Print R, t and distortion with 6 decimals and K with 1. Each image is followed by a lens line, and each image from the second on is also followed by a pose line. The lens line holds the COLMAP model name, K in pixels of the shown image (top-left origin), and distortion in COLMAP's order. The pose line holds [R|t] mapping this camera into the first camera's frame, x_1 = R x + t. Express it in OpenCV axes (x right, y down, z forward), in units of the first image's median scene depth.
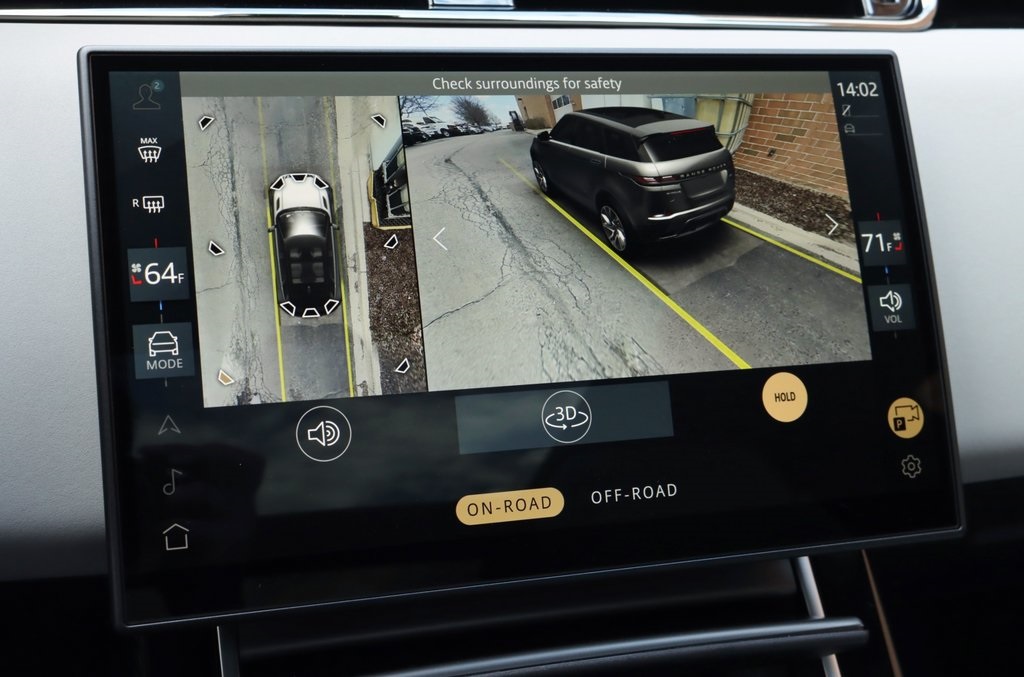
lens RADIAL K [[1375.0, 0, 518.9], [0, 1375.0, 340.7], [0, 0, 1]] dist [-0.011587, -0.006879]
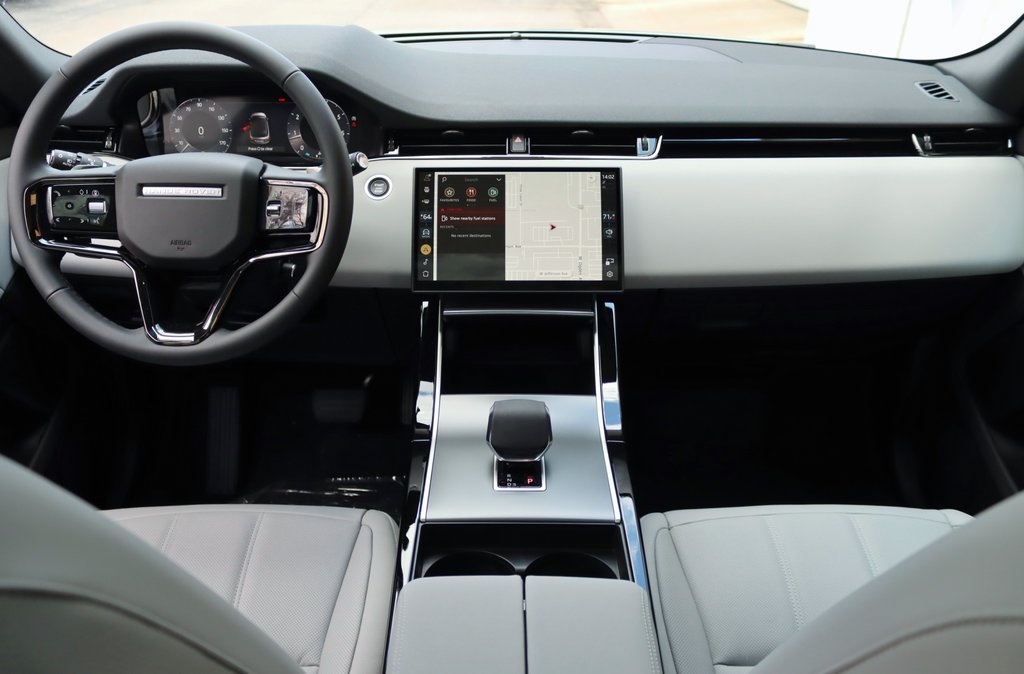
lens RADIAL K [[845.6, 0, 512.0], [0, 845.6, 337.0], [0, 0, 1]] dist [-0.010258, 0.016595]
pose [[0.952215, 0.064568, -0.298526, 0.759207], [-0.057771, 0.997831, 0.031545, 0.212533], [0.299915, -0.012791, 0.953880, -1.388471]]
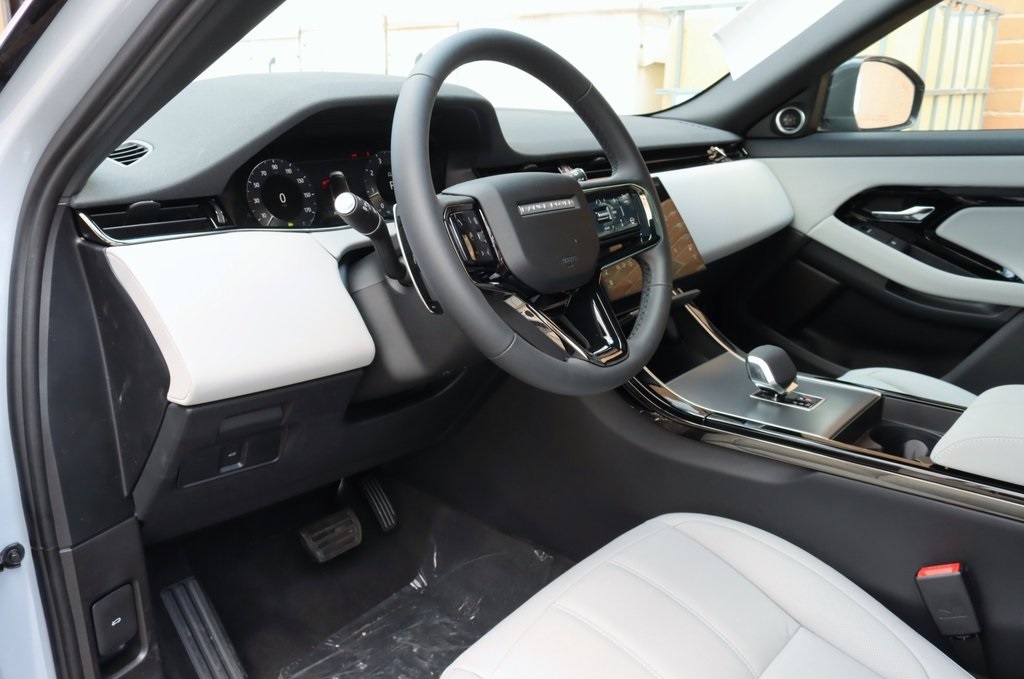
lens RADIAL K [[836.2, 0, 512.0], [0, 836.2, 339.5], [0, 0, 1]] dist [0.002001, 0.004250]
pose [[0.831899, -0.230072, 0.504986, -1.777146], [0.291917, 0.955354, -0.045635, 0.311982], [-0.471942, 0.185377, 0.861920, -1.142825]]
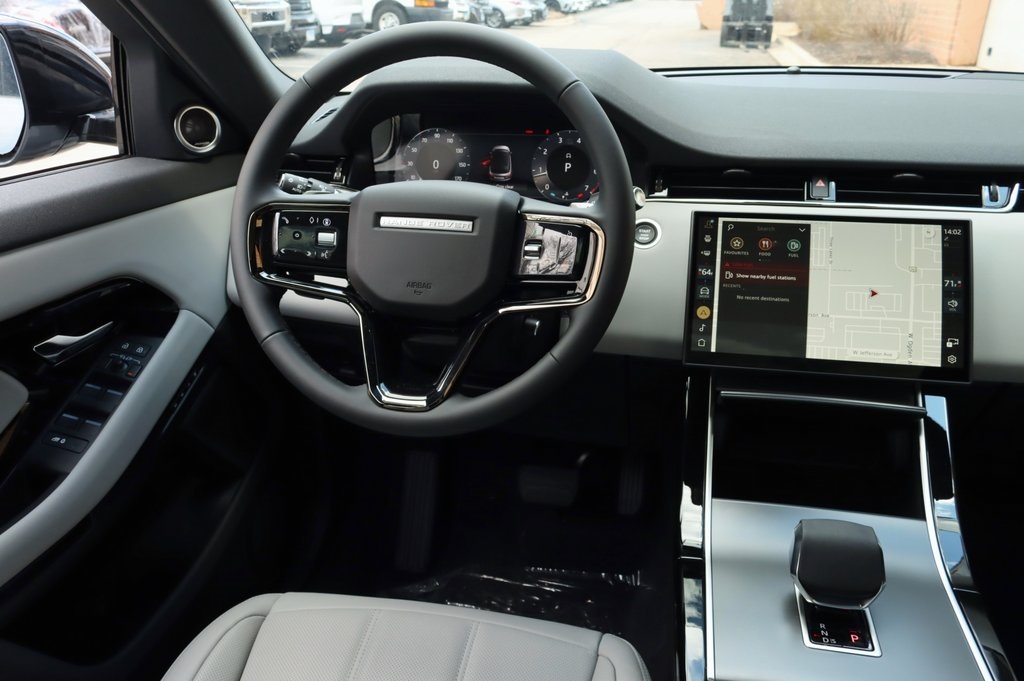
lens RADIAL K [[836.2, 0, 512.0], [0, 836.2, 340.5], [0, 0, 1]] dist [0.002001, 0.004250]
pose [[0.871084, 0.102544, -0.480310, 0.325890], [-0.130888, 0.991062, -0.025790, 0.223355], [0.473372, 0.085332, 0.876720, -1.022073]]
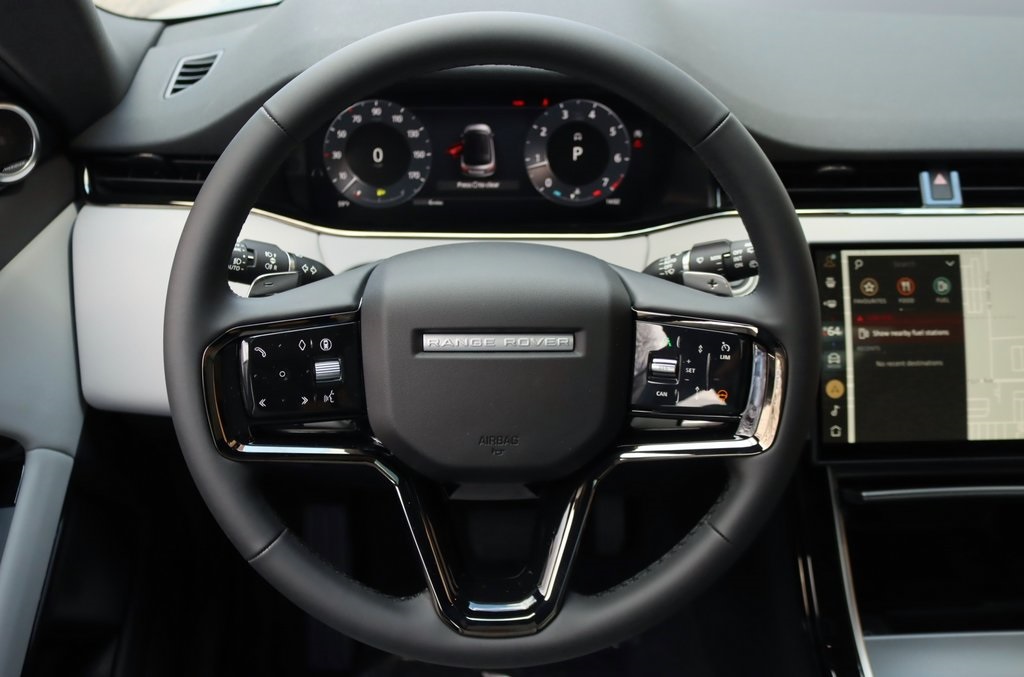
lens RADIAL K [[1017.9, 0, 512.0], [0, 1017.9, 338.5], [0, 0, 1]] dist [-0.006262, -0.005456]
pose [[0.969651, 0.071292, -0.233869, -0.351958], [-0.048465, 0.993609, 0.101947, -0.178677], [0.239643, -0.087519, 0.966908, -0.903065]]
